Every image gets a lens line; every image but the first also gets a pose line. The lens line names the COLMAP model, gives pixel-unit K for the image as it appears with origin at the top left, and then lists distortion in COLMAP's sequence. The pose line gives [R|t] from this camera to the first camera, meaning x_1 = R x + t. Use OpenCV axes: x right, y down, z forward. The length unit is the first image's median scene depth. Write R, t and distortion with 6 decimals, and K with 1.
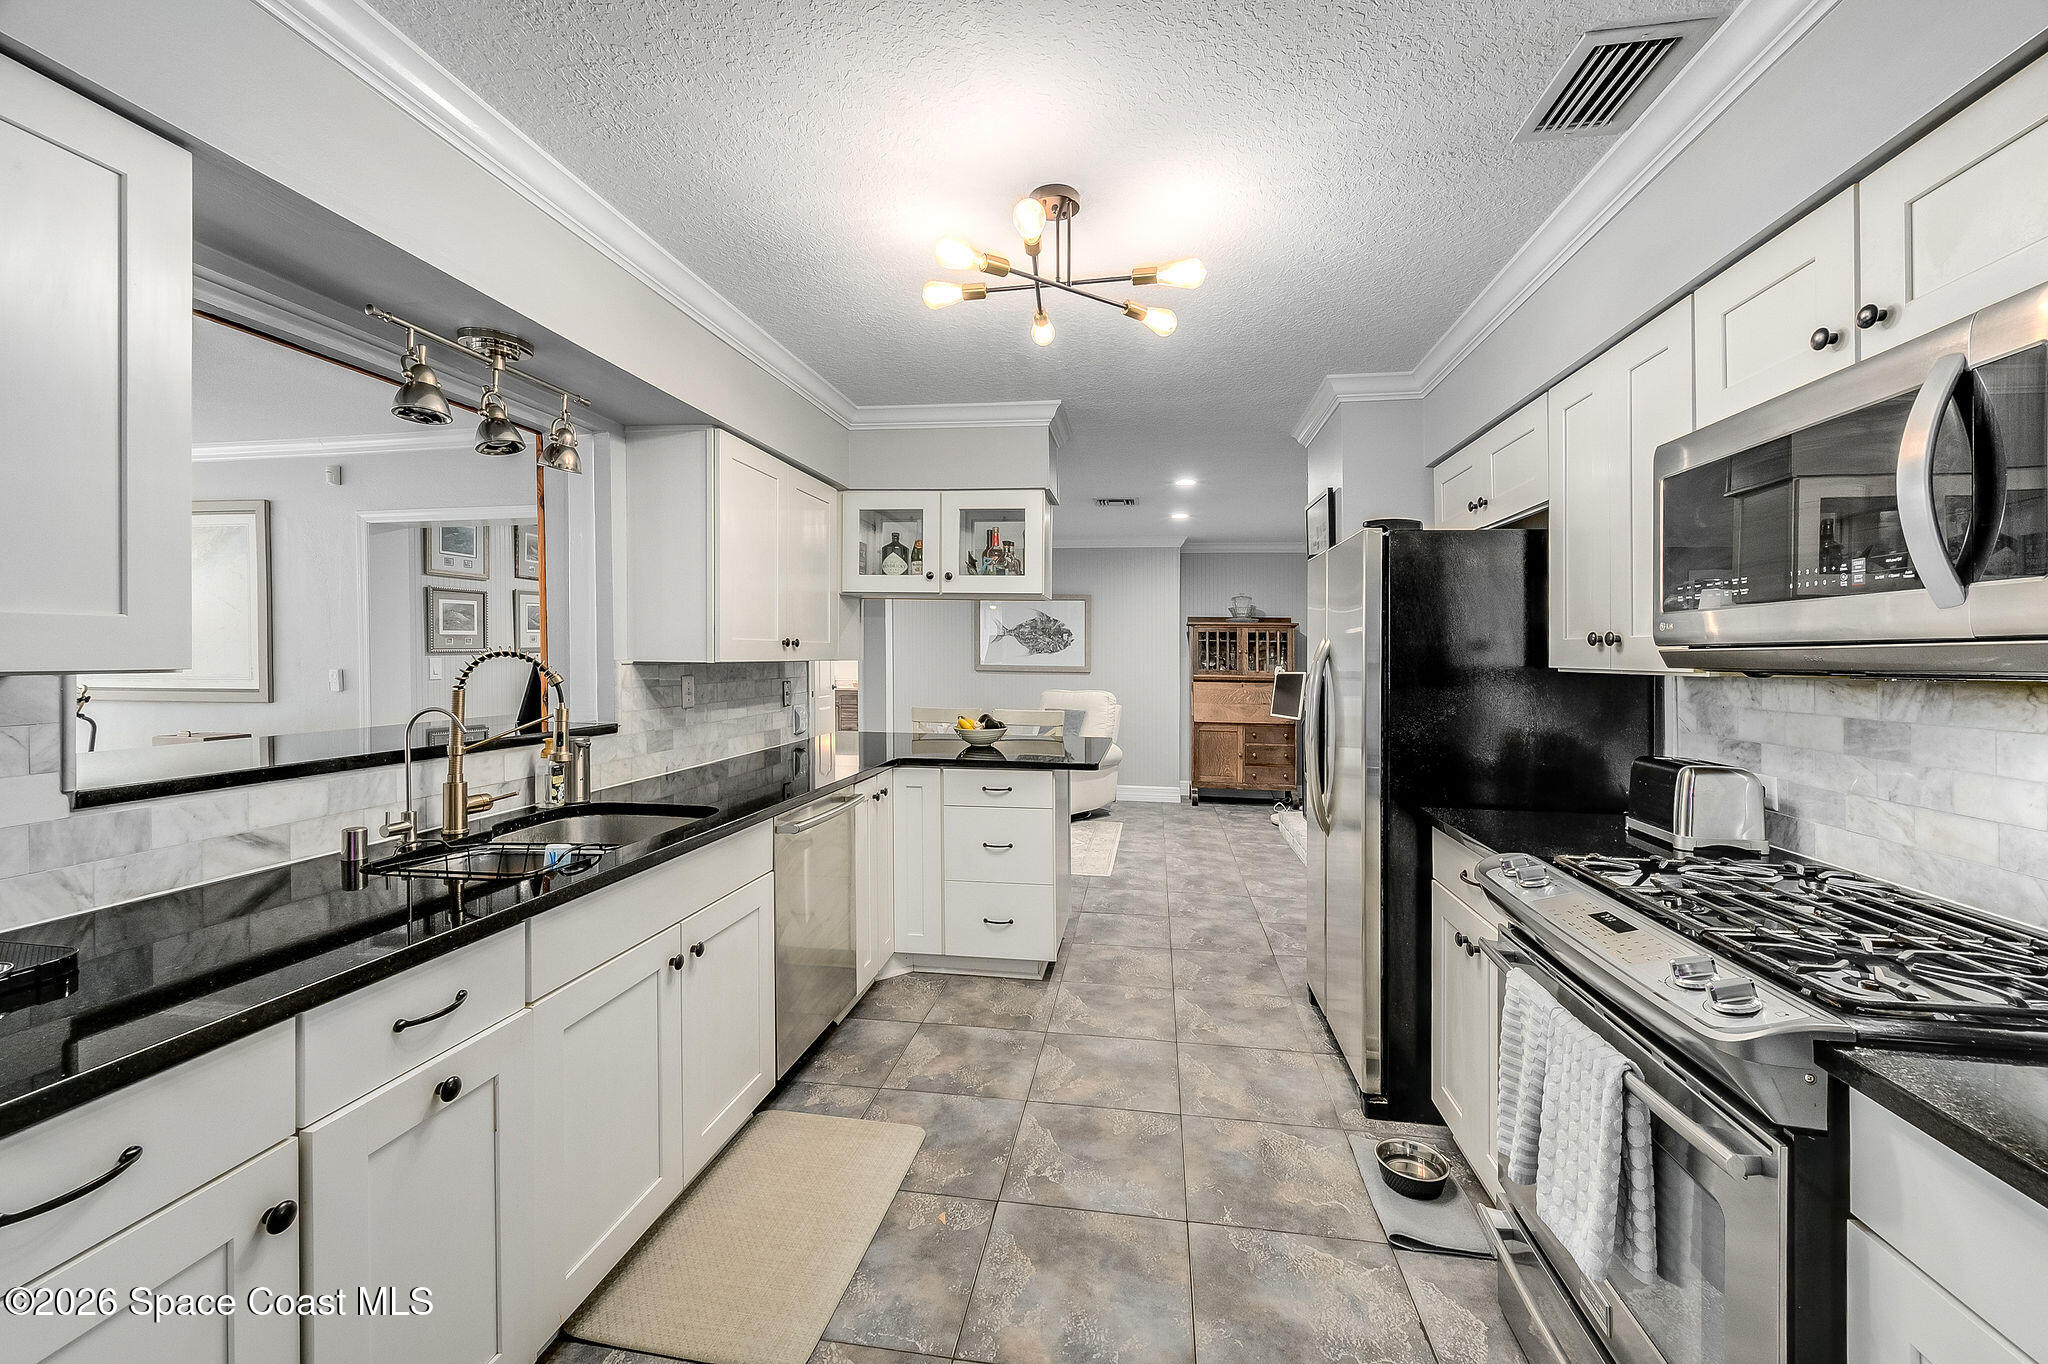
lens RADIAL K [[818.5, 0, 1021.5], [0, 818.5, 665.7], [0, 0, 1]] dist [0.000824, 0.000014]
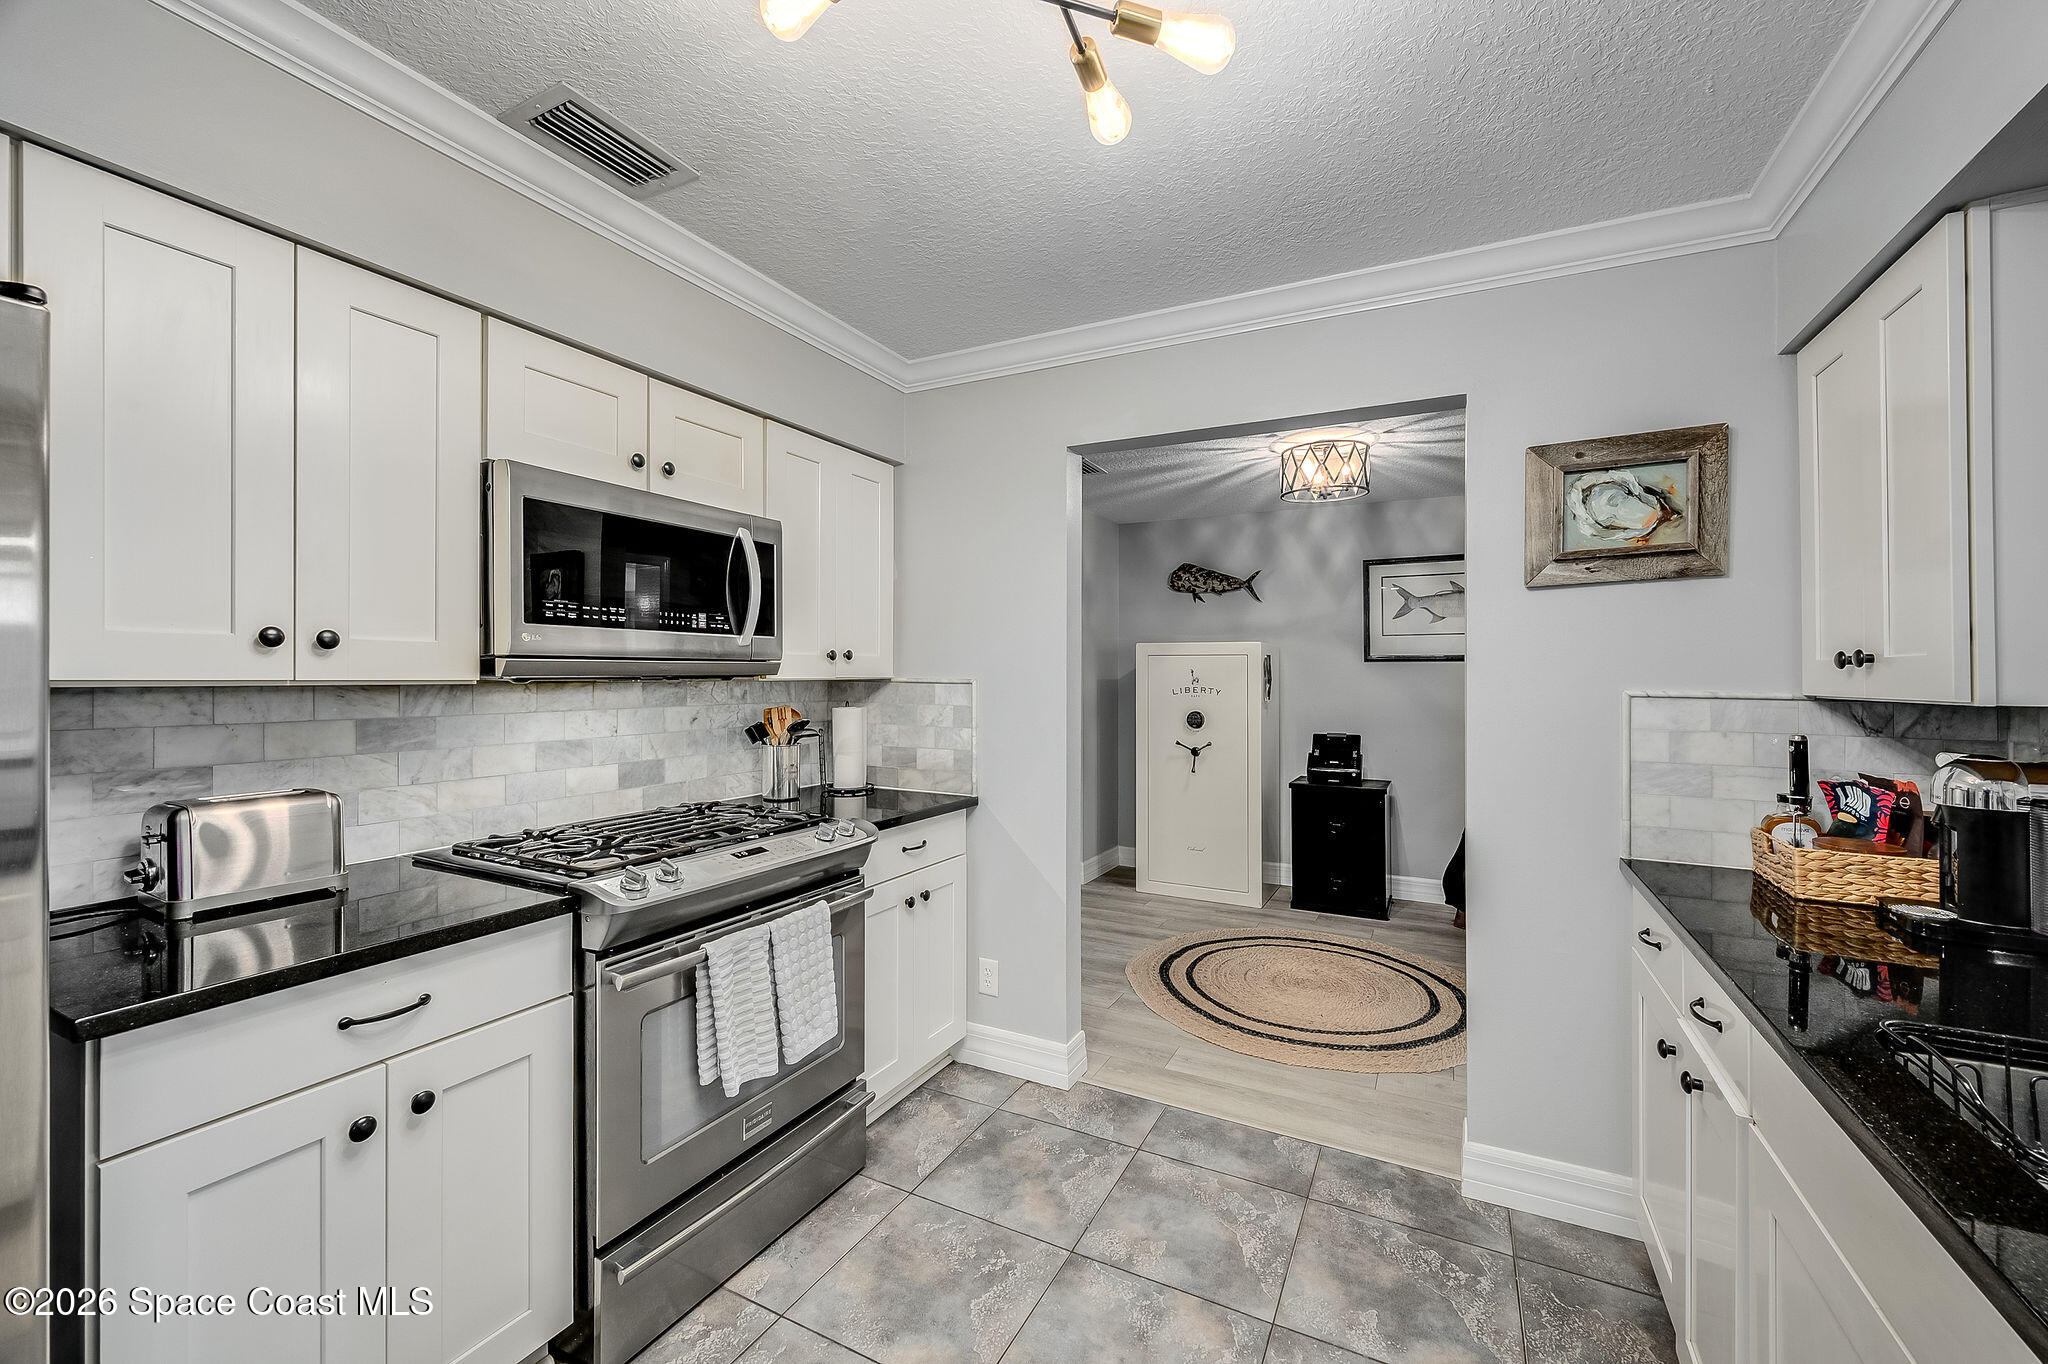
lens RADIAL K [[818.5, 0, 1028.2], [0, 818.5, 672.1], [0, 0, 1]] dist [0.000824, 0.000014]
pose [[-0.949992, -0.014299, 0.311946, -0.174889], [-0.011823, 0.999882, 0.009827, -0.022332], [-0.312049, 0.005647, -0.950049, 1.996599]]
